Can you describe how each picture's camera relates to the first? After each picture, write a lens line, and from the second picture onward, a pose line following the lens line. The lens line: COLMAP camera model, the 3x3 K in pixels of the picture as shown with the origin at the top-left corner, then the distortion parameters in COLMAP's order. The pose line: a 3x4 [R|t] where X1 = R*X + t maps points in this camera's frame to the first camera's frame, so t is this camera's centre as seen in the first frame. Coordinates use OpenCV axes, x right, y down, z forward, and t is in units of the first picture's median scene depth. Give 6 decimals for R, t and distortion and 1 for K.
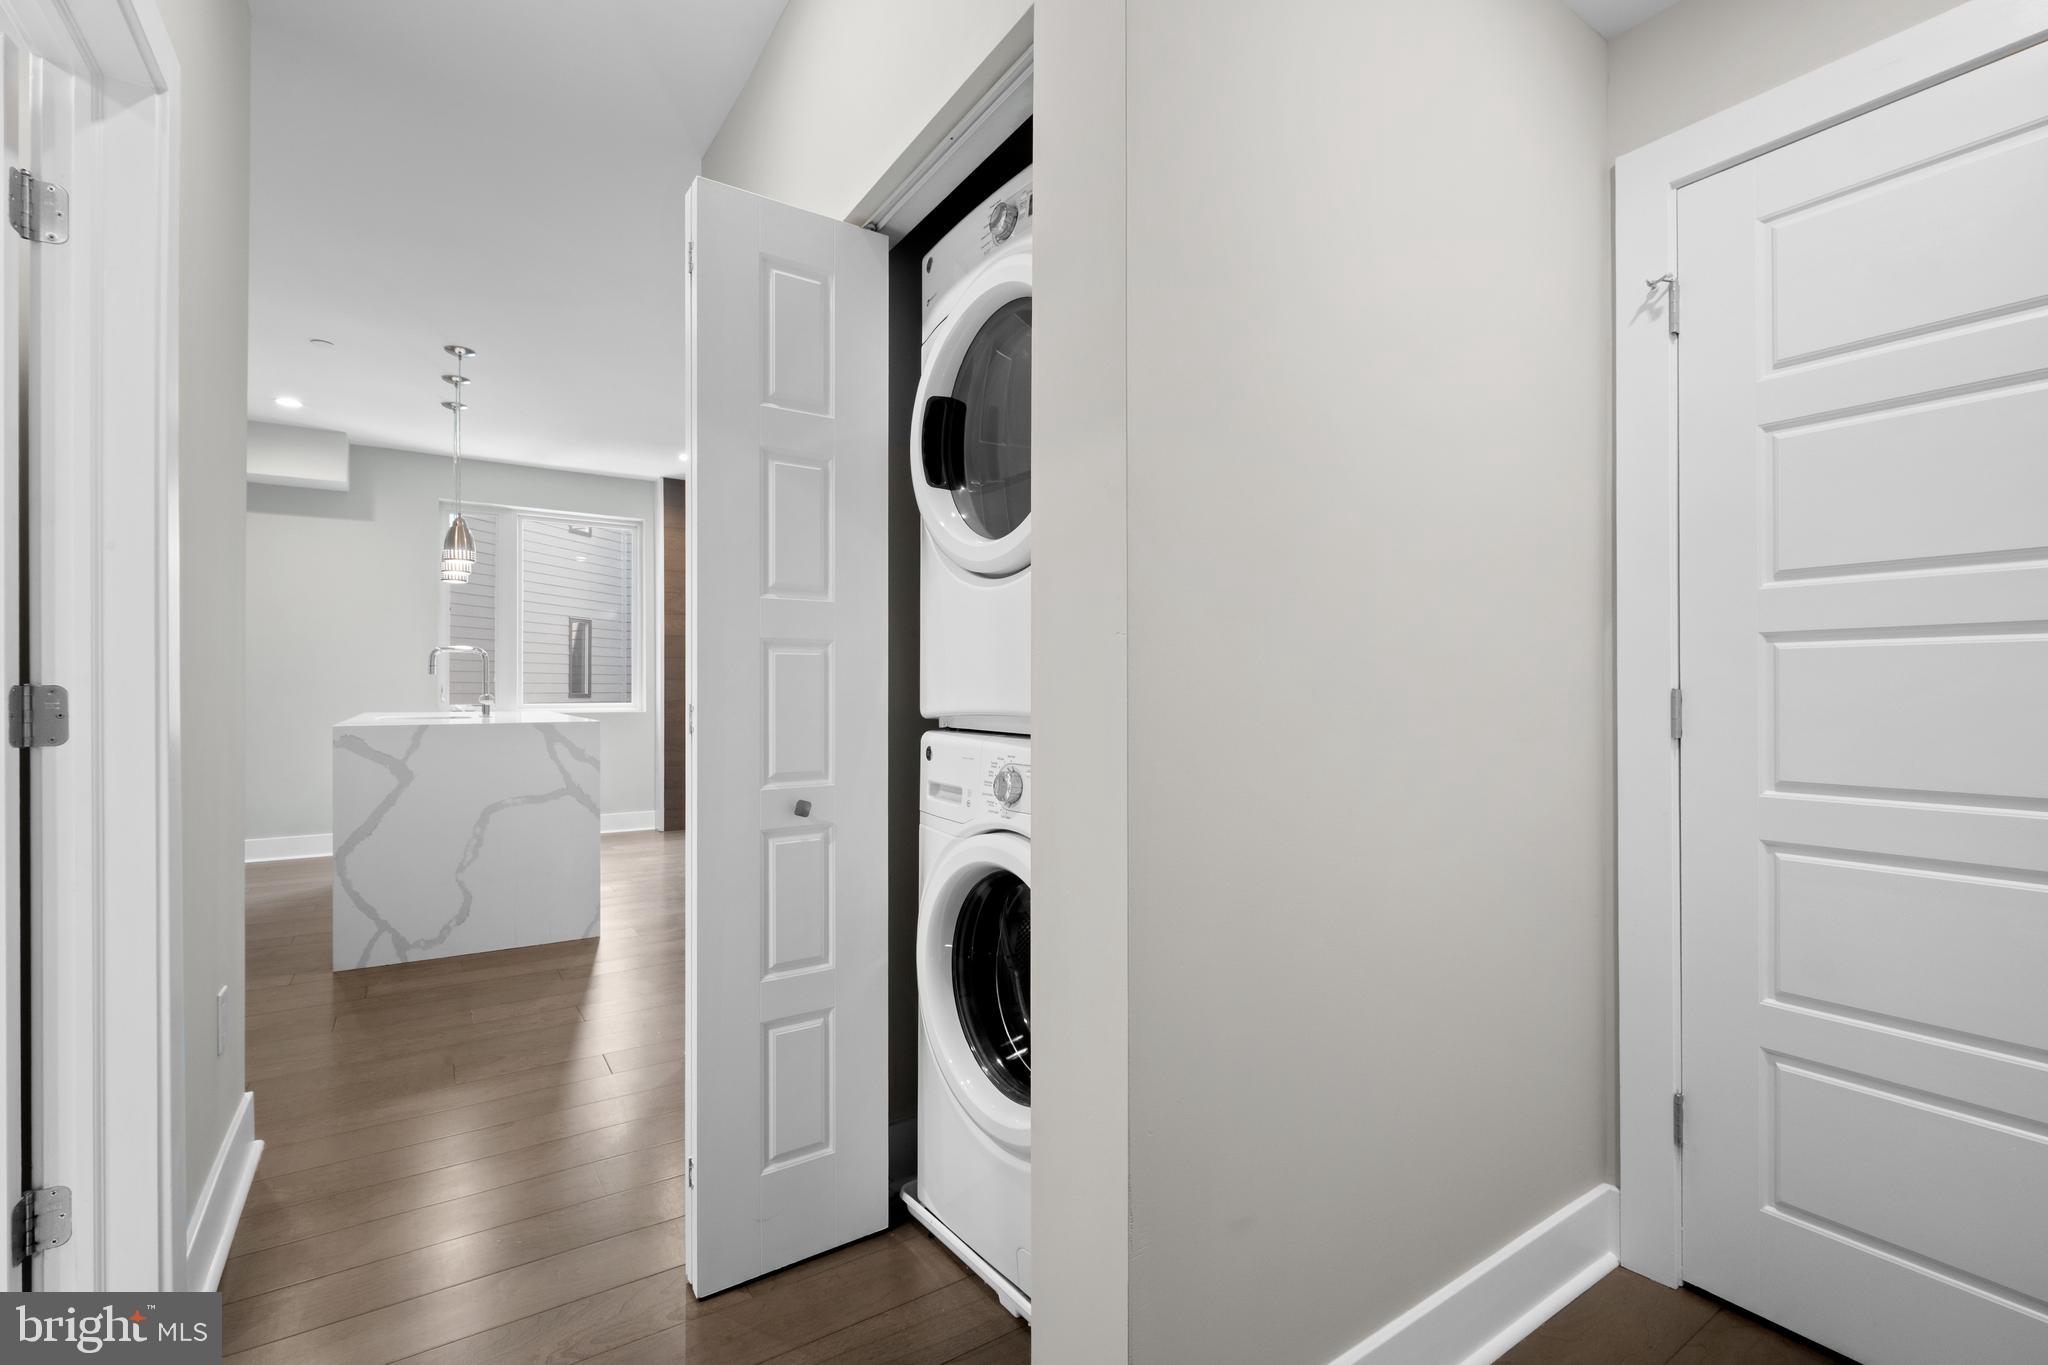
lens RADIAL K [[896.1, 0, 1031.6], [0, 896.1, 689.9], [0, 0, 1]] dist [0.000919, -0.001266]
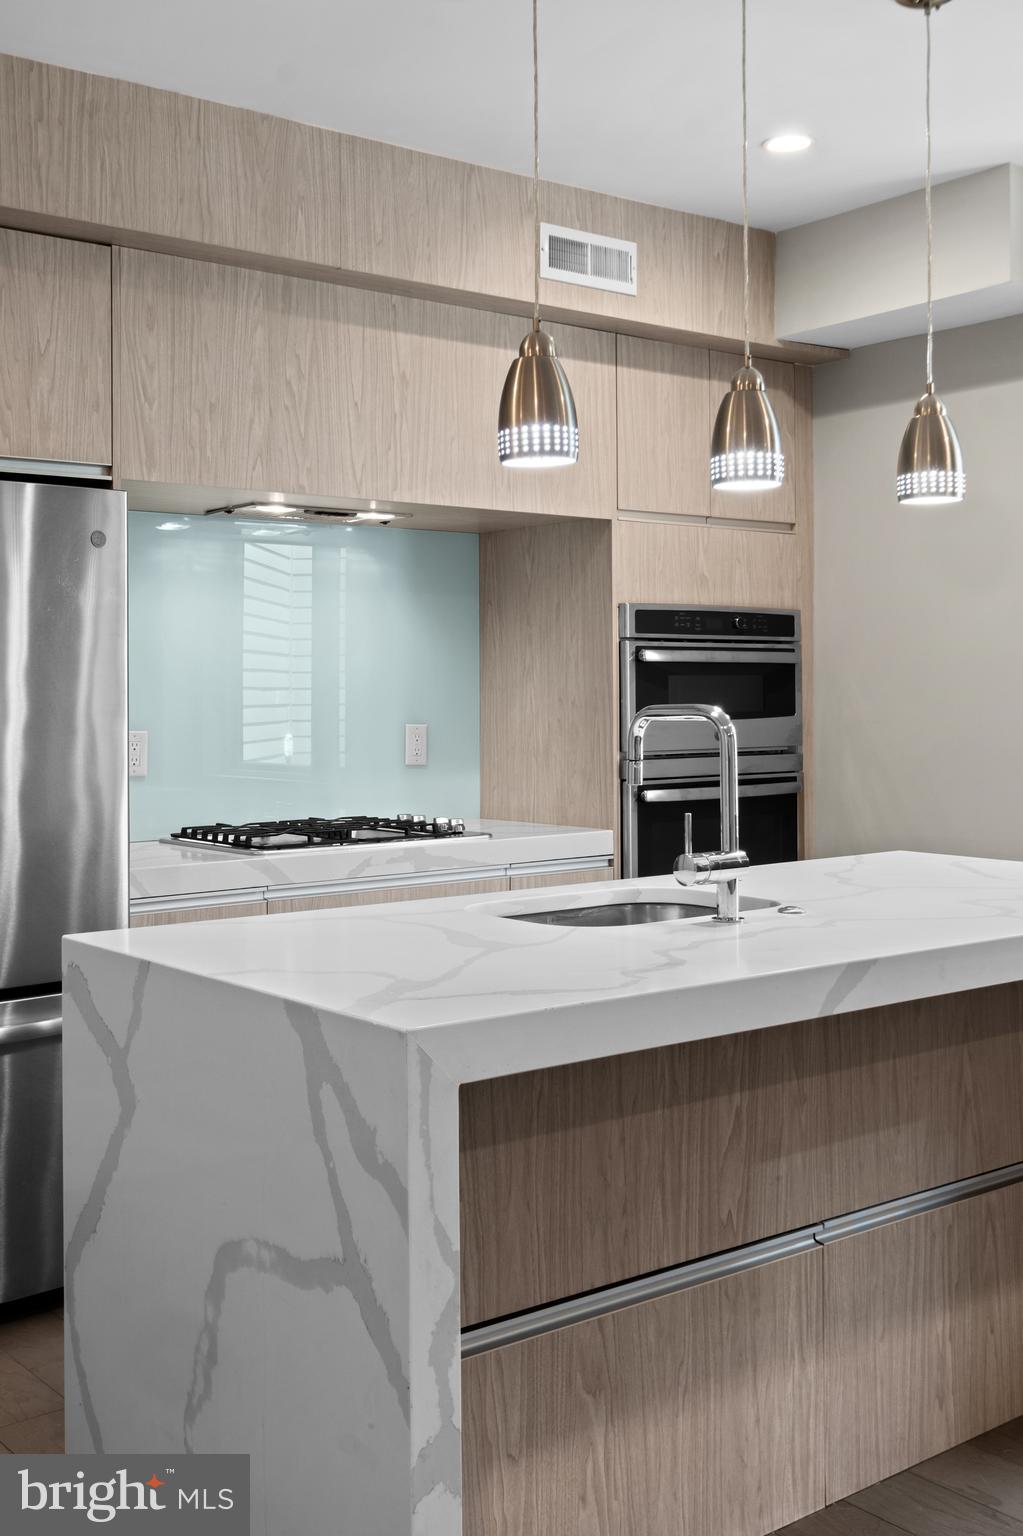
lens RADIAL K [[1665.1, 0, 474.6], [0, 1665.1, 683.9], [0, 0, 1]] dist [-0.000732, 0.019855]
pose [[0.063715, -0.006898, -0.997944, -0.015857], [0.005354, 0.999964, -0.006570, -0.060931], [0.997954, -0.004924, 0.063750, 1.023573]]
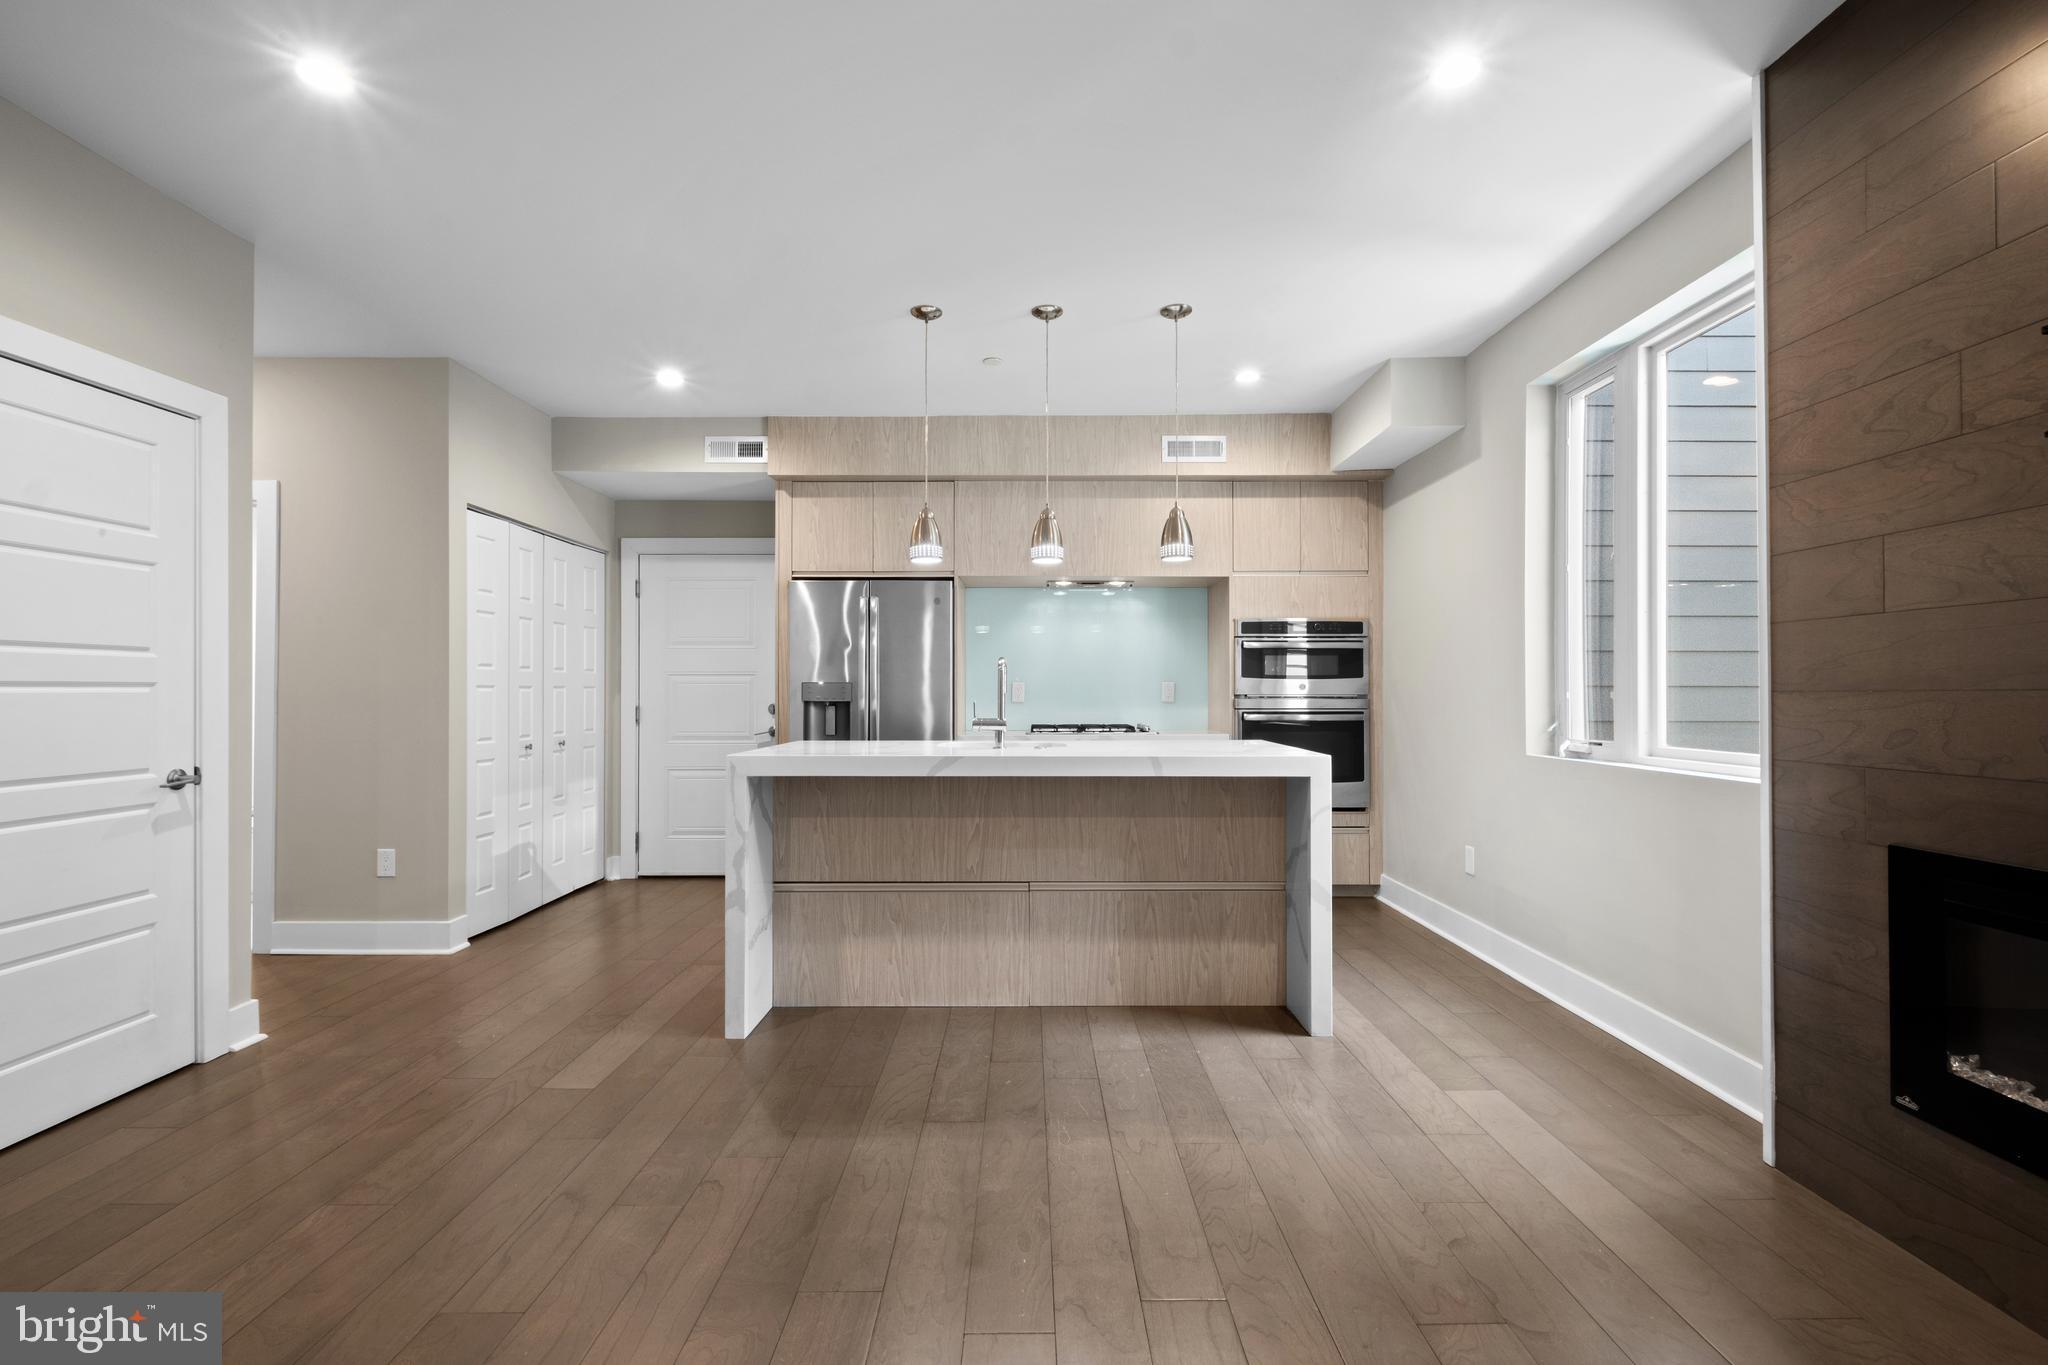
lens RADIAL K [[906.0, 0, 1028.1], [0, 906.0, 685.2], [0, 0, 1]] dist [0.002819, -0.000612]
pose [[-0.563112, -0.007862, -0.826343, 0.015374], [-0.000890, 0.999960, -0.008907, -0.019453], [0.826380, -0.004280, -0.563096, 1.708460]]
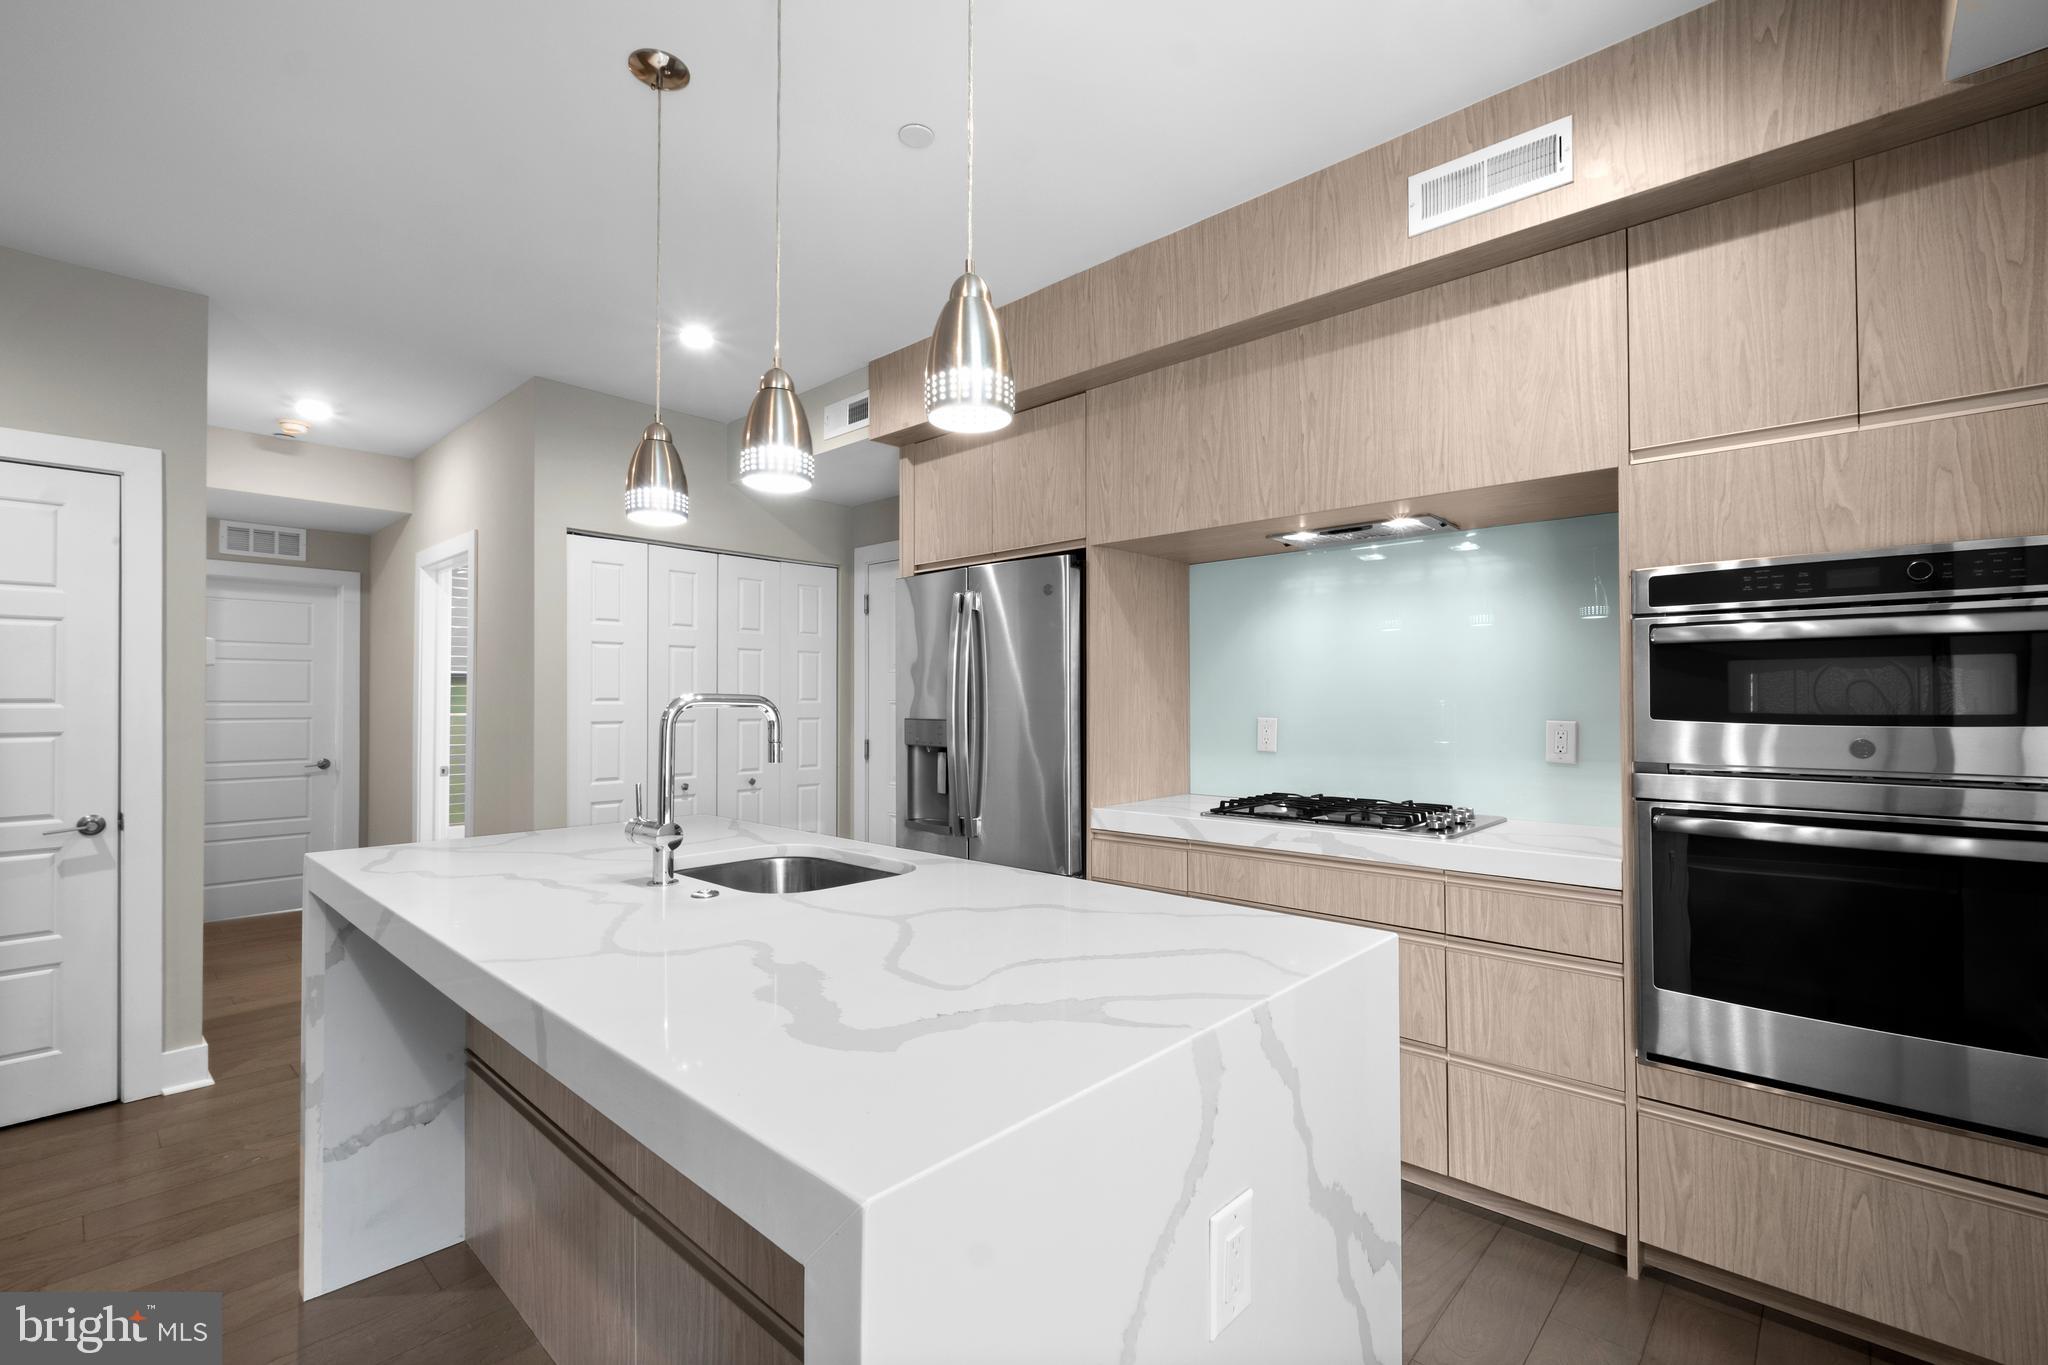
lens RADIAL K [[896.1, 0, 1031.6], [0, 896.1, 689.9], [0, 0, 1]] dist [0.000919, -0.001266]
pose [[-0.973383, -0.003413, -0.229157, -0.788871], [-0.000496, 0.999918, -0.012785, -0.052614], [0.229182, -0.012331, -0.973305, 1.638774]]
